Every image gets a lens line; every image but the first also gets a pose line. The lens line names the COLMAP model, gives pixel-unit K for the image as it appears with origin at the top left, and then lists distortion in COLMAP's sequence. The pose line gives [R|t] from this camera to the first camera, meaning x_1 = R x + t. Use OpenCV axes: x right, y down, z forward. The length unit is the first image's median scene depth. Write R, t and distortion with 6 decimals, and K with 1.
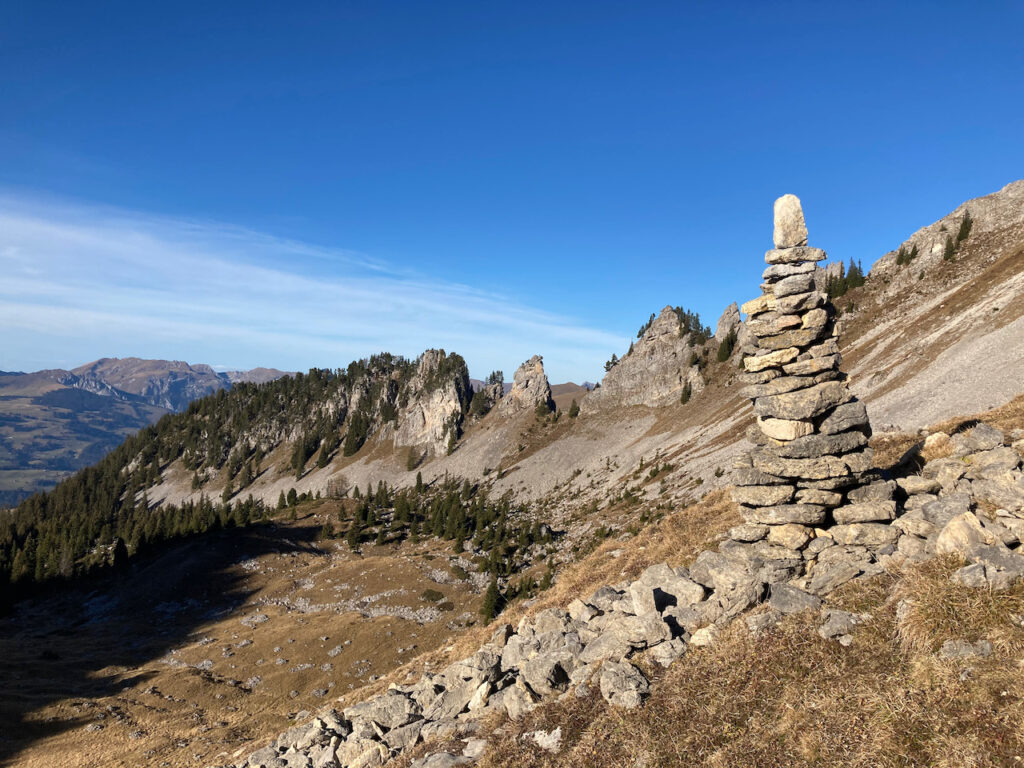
lens RADIAL K [[854.1, 0, 511.6], [0, 854.1, 384.5], [0, 0, 1]] dist [0.059411, -0.039048]
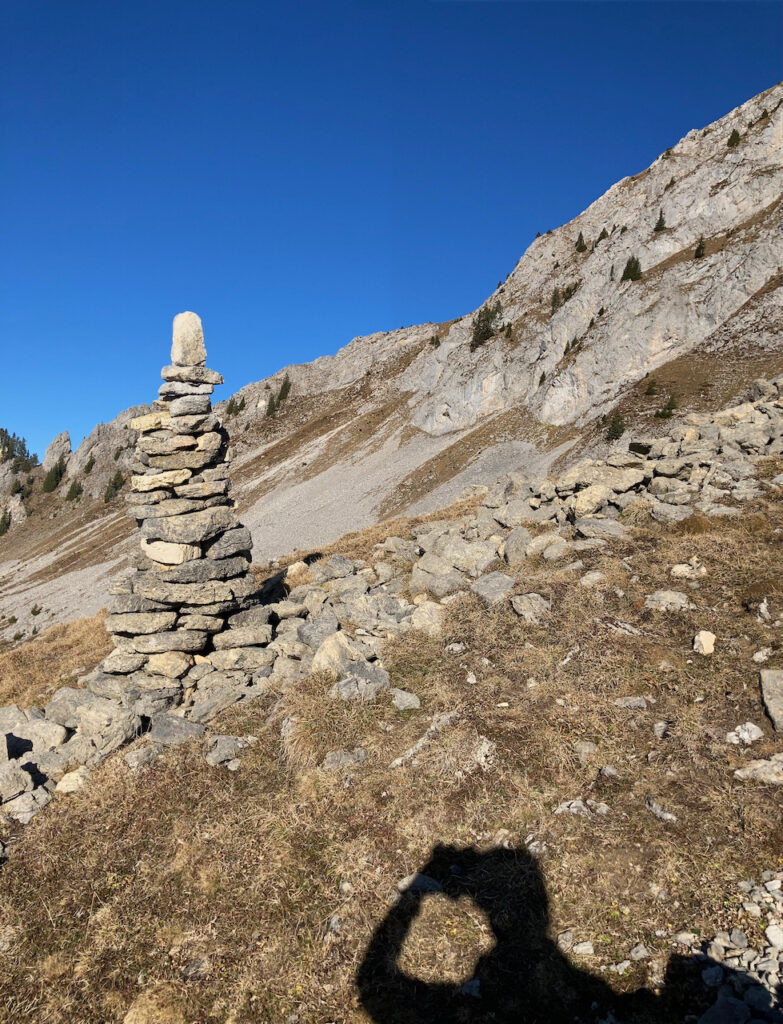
lens RADIAL K [[856.7, 0, 390.1], [0, 856.7, 509.1], [0, 0, 1]] dist [0.035985, -0.004715]
pose [[0.805167, 0.064923, 0.589483, -0.055953], [-0.055130, 0.997879, -0.034601, 0.023193], [-0.590480, -0.004639, 0.807039, 0.081913]]
